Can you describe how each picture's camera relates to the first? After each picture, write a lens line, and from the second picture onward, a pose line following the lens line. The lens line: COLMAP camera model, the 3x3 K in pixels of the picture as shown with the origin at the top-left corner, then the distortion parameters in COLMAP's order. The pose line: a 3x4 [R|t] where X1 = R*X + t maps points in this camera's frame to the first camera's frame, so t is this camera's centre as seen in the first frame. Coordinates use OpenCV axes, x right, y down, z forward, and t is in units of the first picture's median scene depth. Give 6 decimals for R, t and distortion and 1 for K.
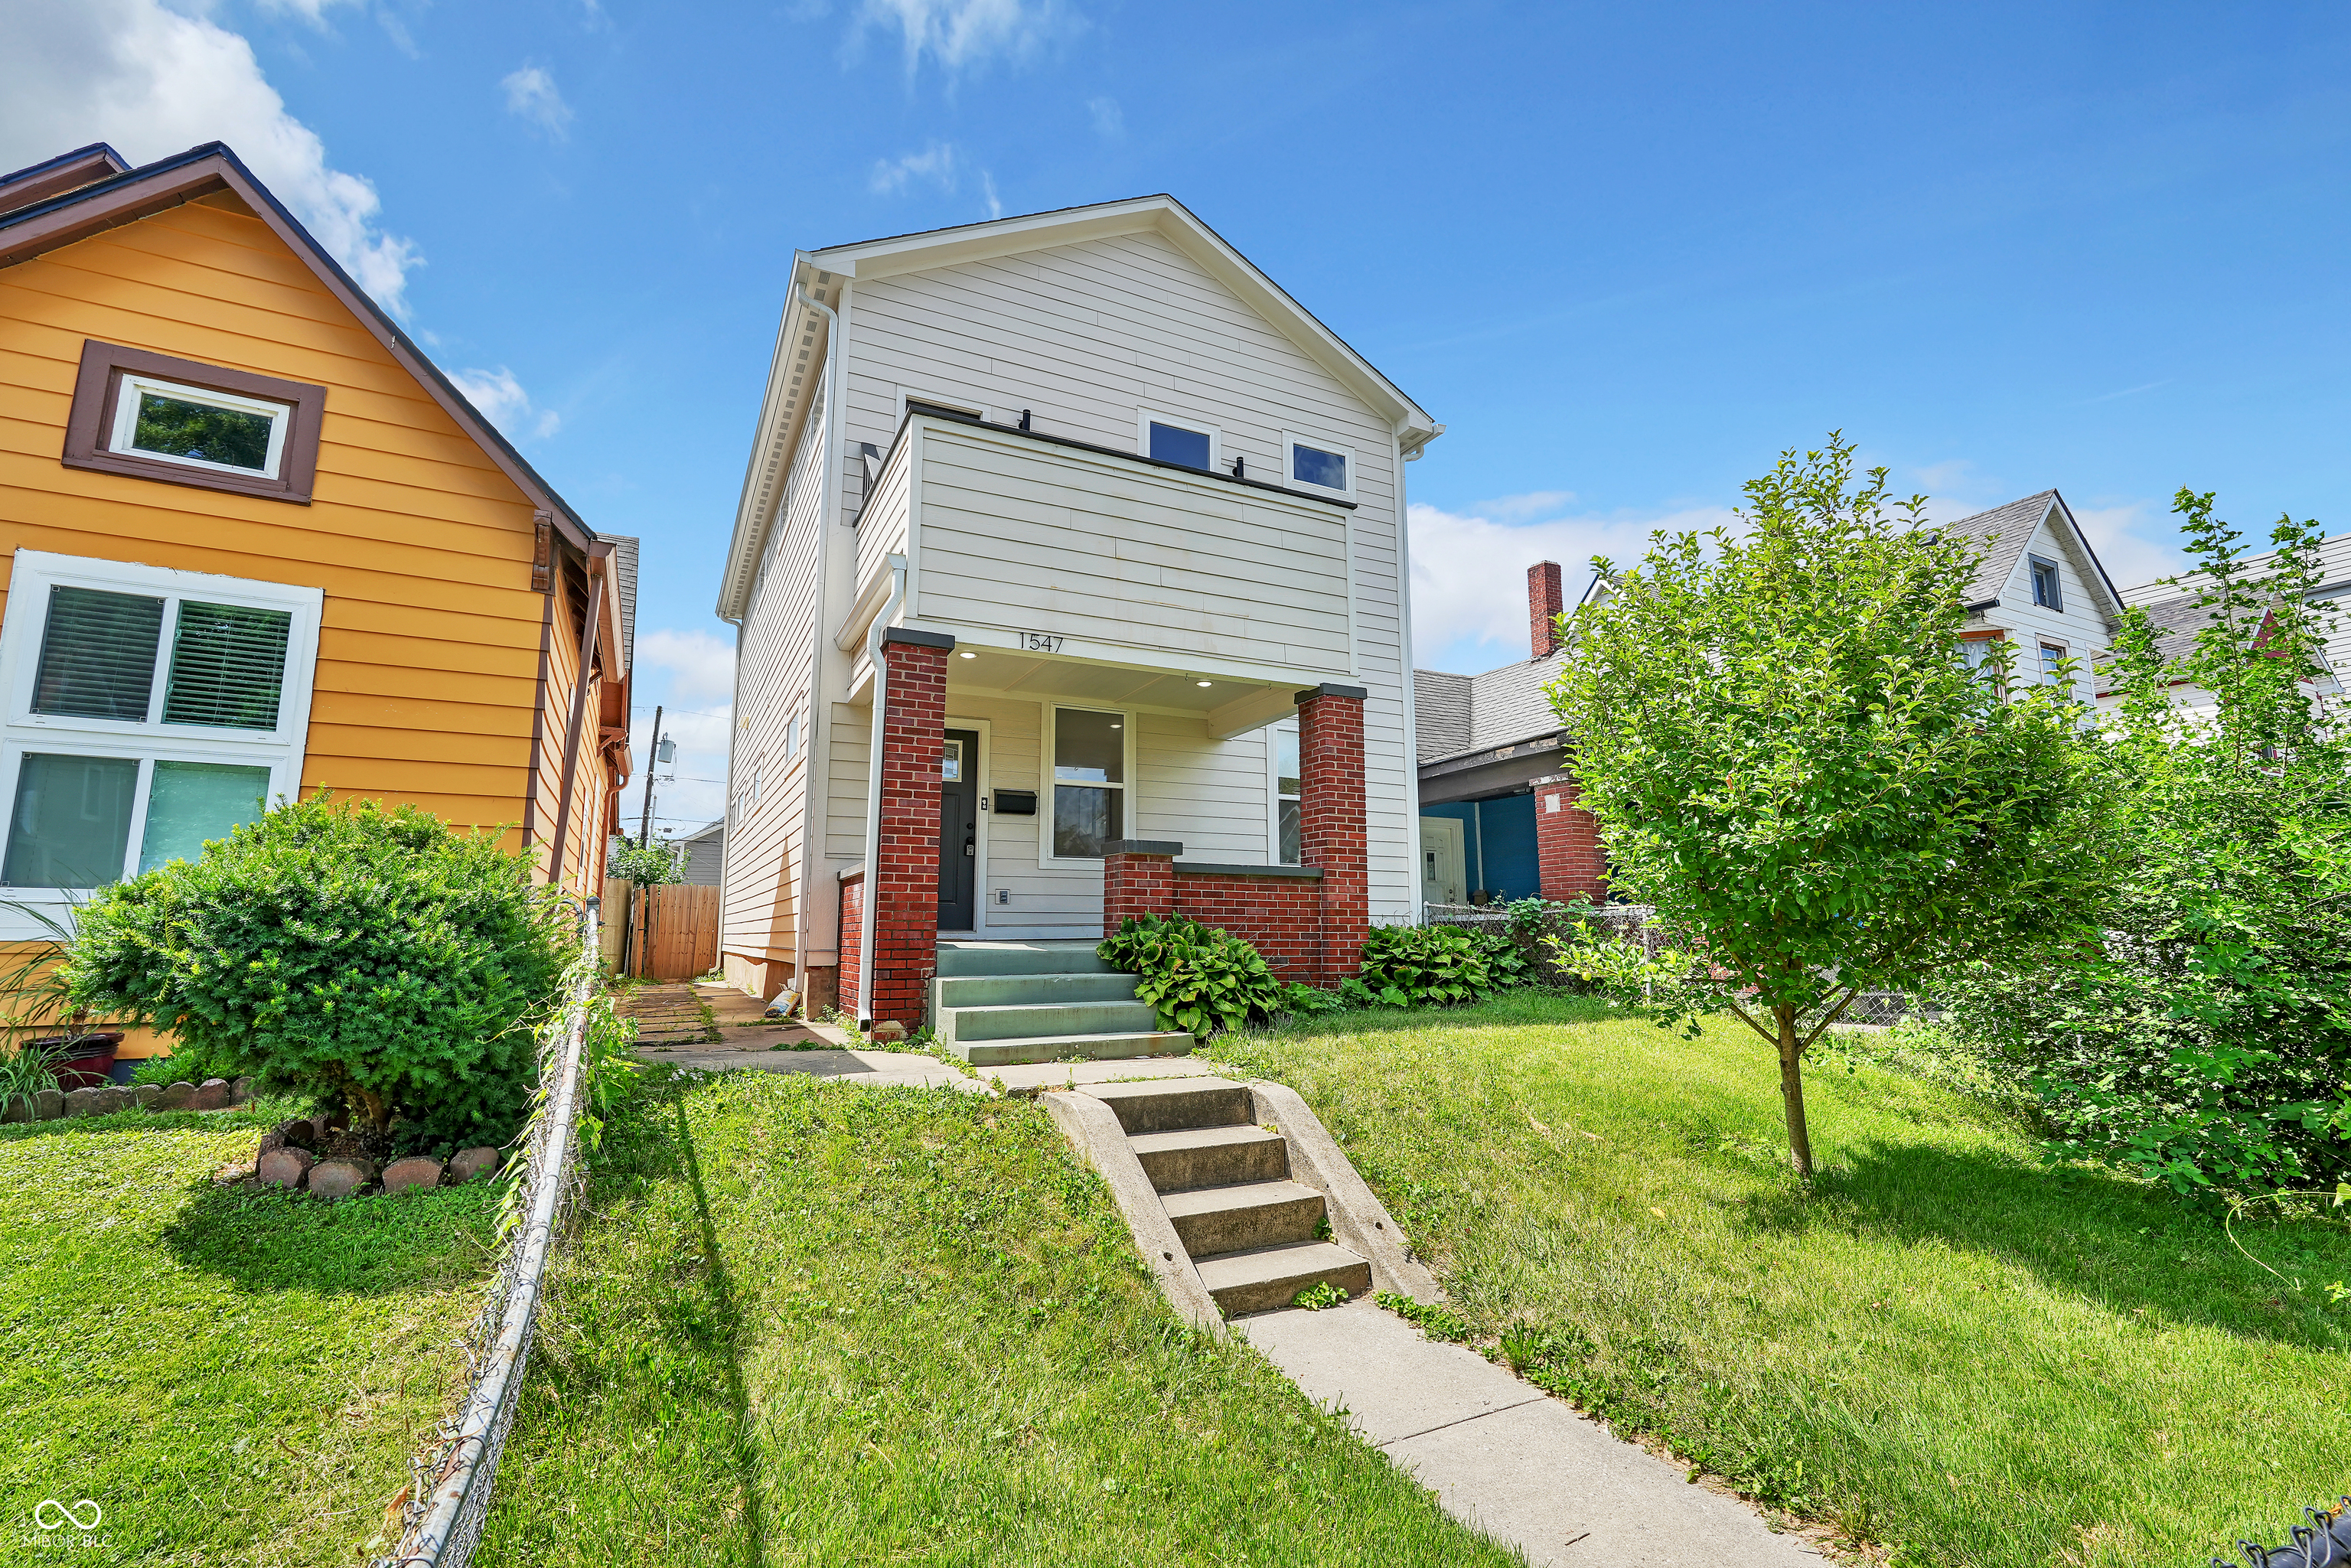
lens RADIAL K [[1029.8, 0, 1175.5], [0, 1029.8, 784.0], [0, 0, 1]] dist [0.000355, -0.000080]
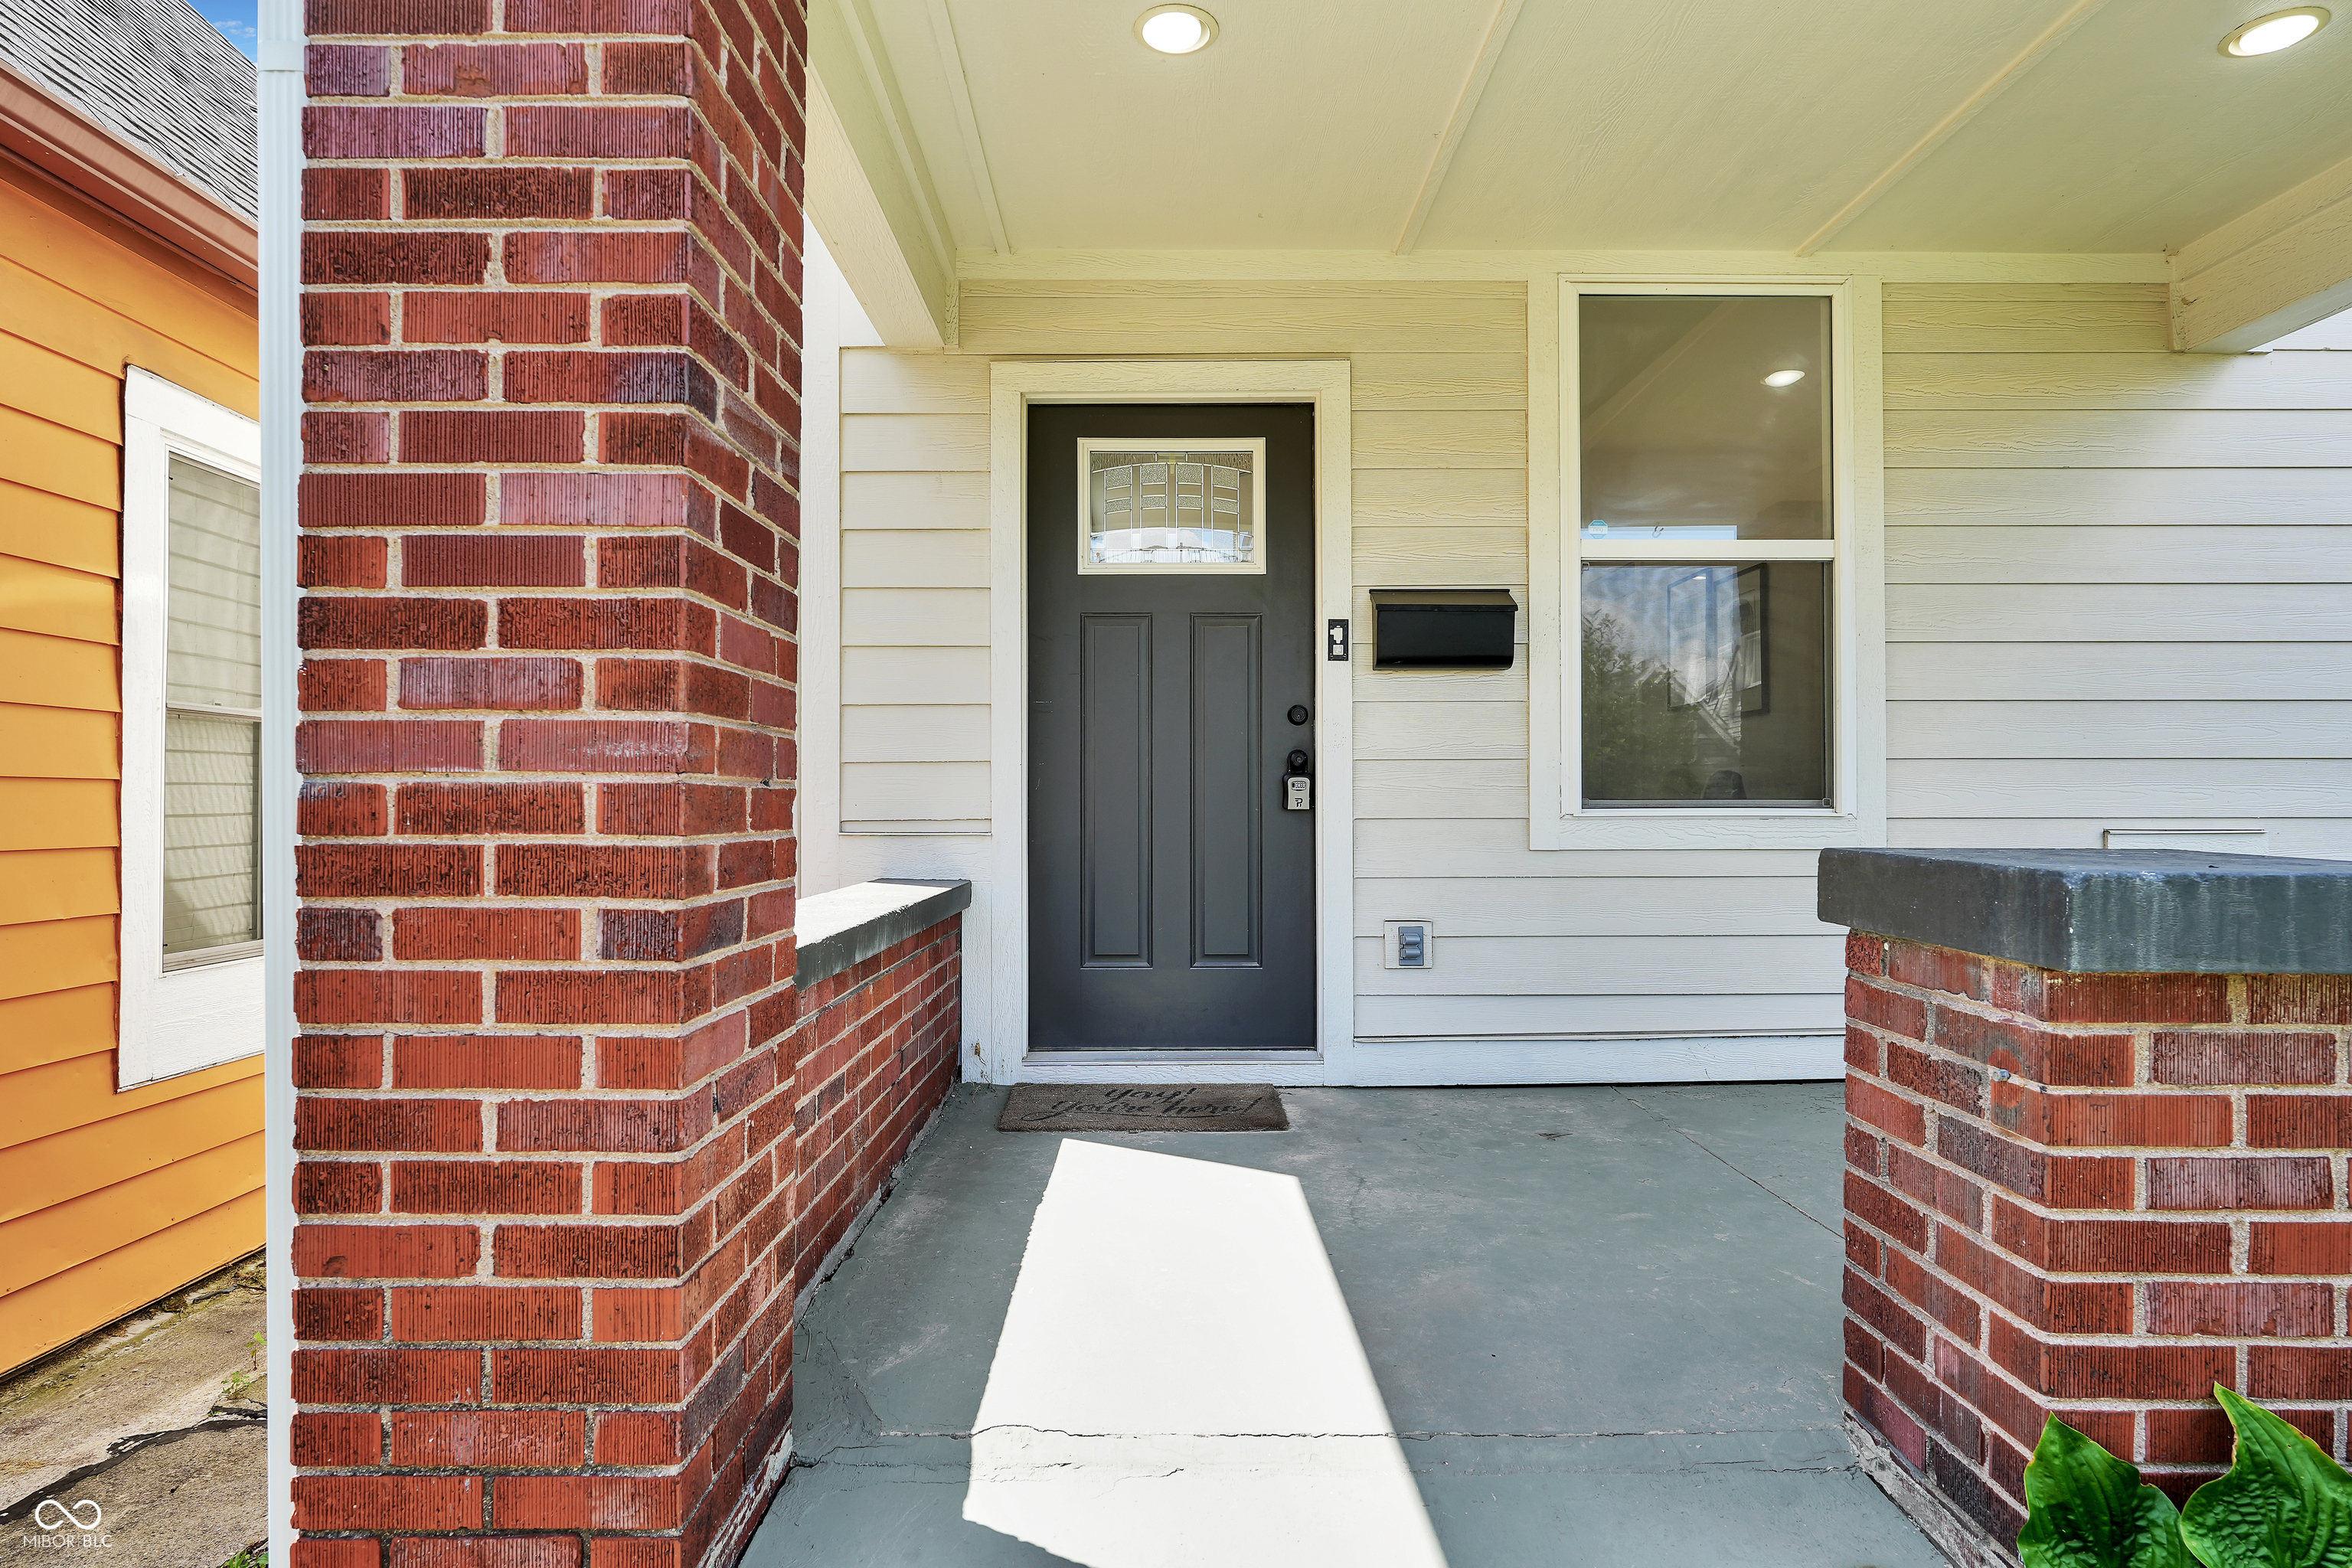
lens RADIAL K [[1304.2, 0, 1176.0], [0, 1304.2, 784.0], [0, 0, 1]] dist [0.000909, 0.000403]
pose [[0.899143, -0.006630, -0.437605, -0.061035], [0.065218, 0.990751, 0.118992, 0.012456], [0.432768, -0.135531, 0.891259, 0.633492]]
